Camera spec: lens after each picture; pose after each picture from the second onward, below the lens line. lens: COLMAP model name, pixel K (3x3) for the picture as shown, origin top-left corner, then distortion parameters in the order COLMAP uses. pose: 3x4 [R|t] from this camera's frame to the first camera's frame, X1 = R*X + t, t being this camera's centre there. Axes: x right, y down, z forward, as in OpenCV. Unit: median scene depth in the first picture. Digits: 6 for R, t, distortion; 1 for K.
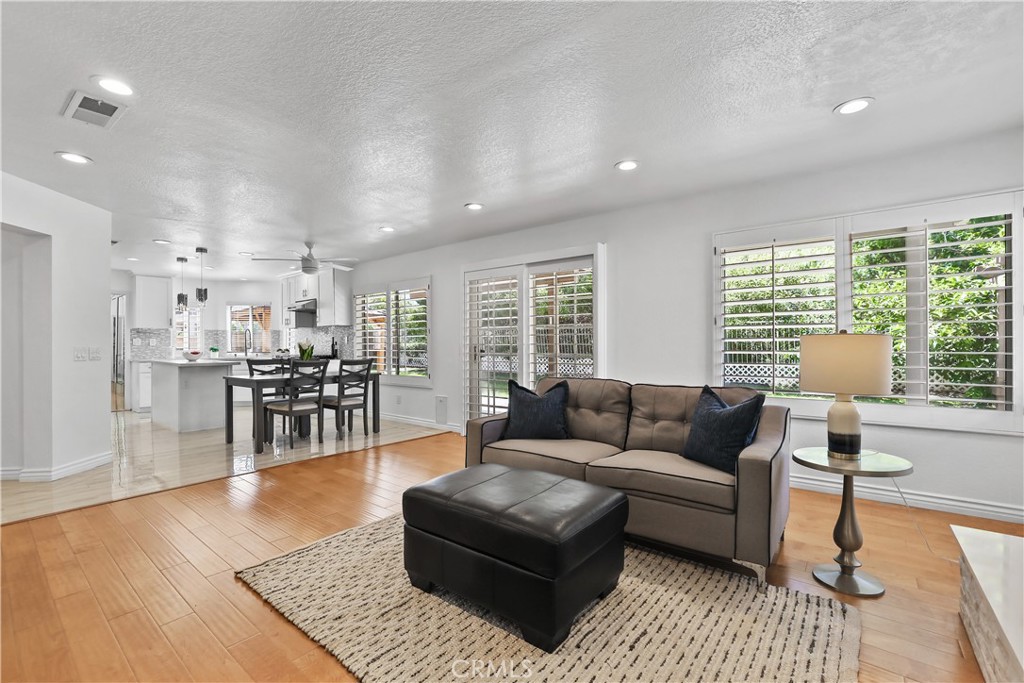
lens RADIAL K [[456.7, 0, 515.4], [0, 456.7, 342.8], [0, 0, 1]] dist [-0.033101, -0.000142]
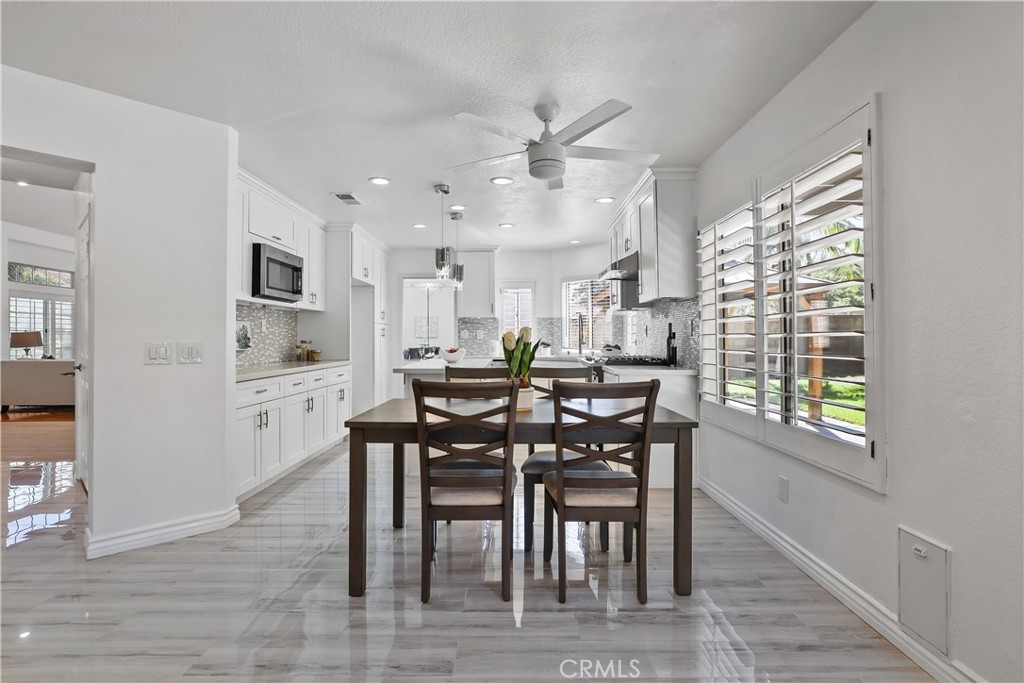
lens RADIAL K [[512.2, 0, 509.9], [0, 512.2, 328.5], [0, 0, 1]] dist [-0.004193, -0.000662]
pose [[0.621094, -0.015044, -0.783592, -0.077123], [0.004488, 0.999868, -0.015639, 0.002629], [0.783723, 0.006196, 0.621079, 0.597864]]
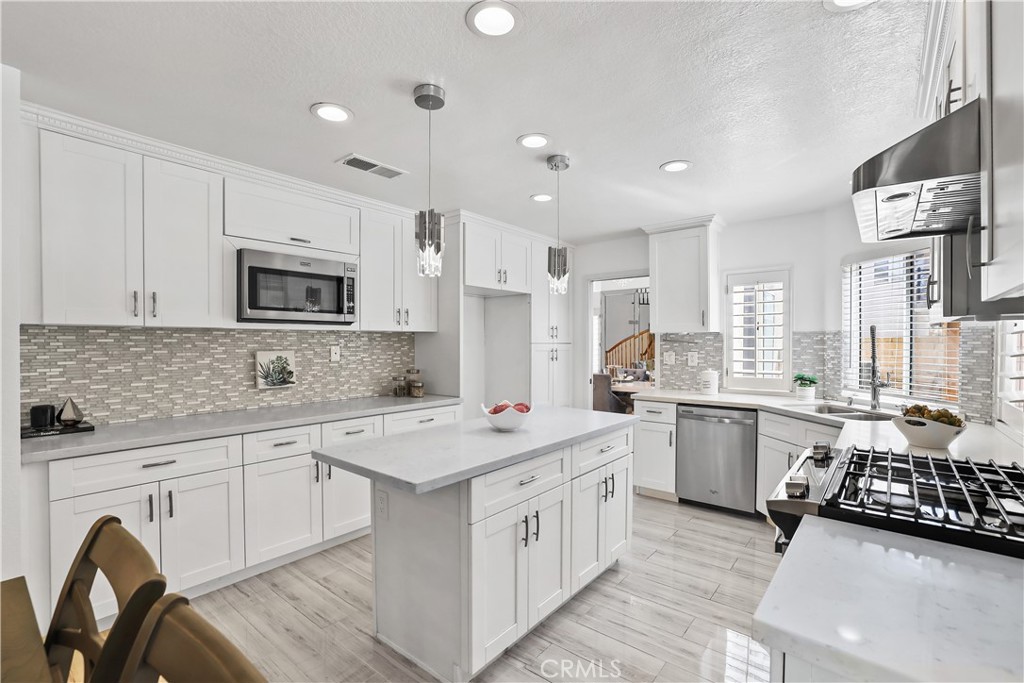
lens RADIAL K [[456.7, 0, 515.4], [0, 456.7, 342.8], [0, 0, 1]] dist [-0.033101, -0.000142]
pose [[-0.004527, 0.003499, -0.999984, -0.362335], [0.005868, 0.999977, 0.003473, -0.029372], [0.999973, -0.005852, -0.004548, 1.008446]]
